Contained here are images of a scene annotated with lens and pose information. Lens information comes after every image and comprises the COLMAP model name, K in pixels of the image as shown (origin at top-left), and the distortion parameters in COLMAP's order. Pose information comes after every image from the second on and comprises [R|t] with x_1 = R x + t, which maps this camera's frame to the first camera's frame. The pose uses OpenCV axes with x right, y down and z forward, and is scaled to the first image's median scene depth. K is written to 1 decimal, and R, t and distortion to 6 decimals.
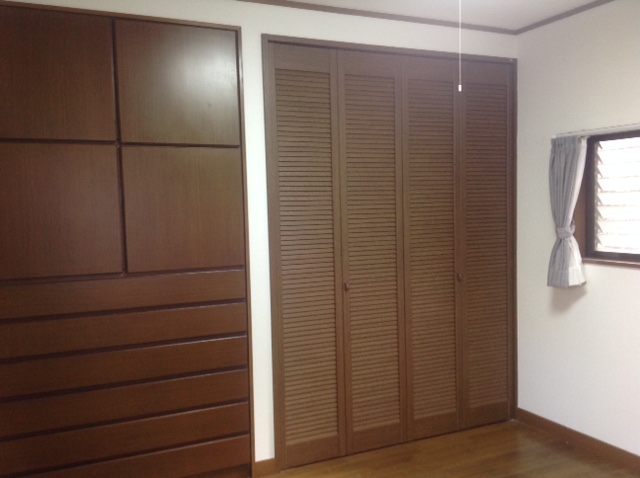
lens RADIAL K [[603.6, 0, 320.0], [0, 603.6, 239.0], [0, 0, 1]] dist [0.139102, -0.275870]
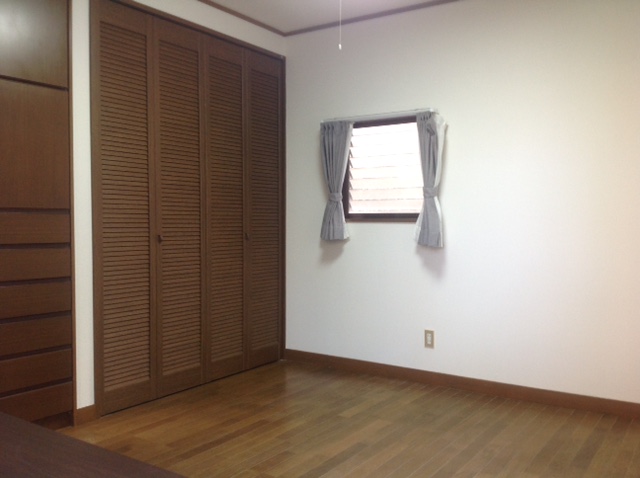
lens RADIAL K [[603.6, 0, 320.0], [0, 603.6, 239.0], [0, 0, 1]] dist [0.139102, -0.275870]
pose [[0.858424, 0.009478, 0.512854, -0.261603], [0.007670, 0.999480, -0.031308, 0.114870], [-0.512884, 0.030809, 0.857905, -0.058725]]
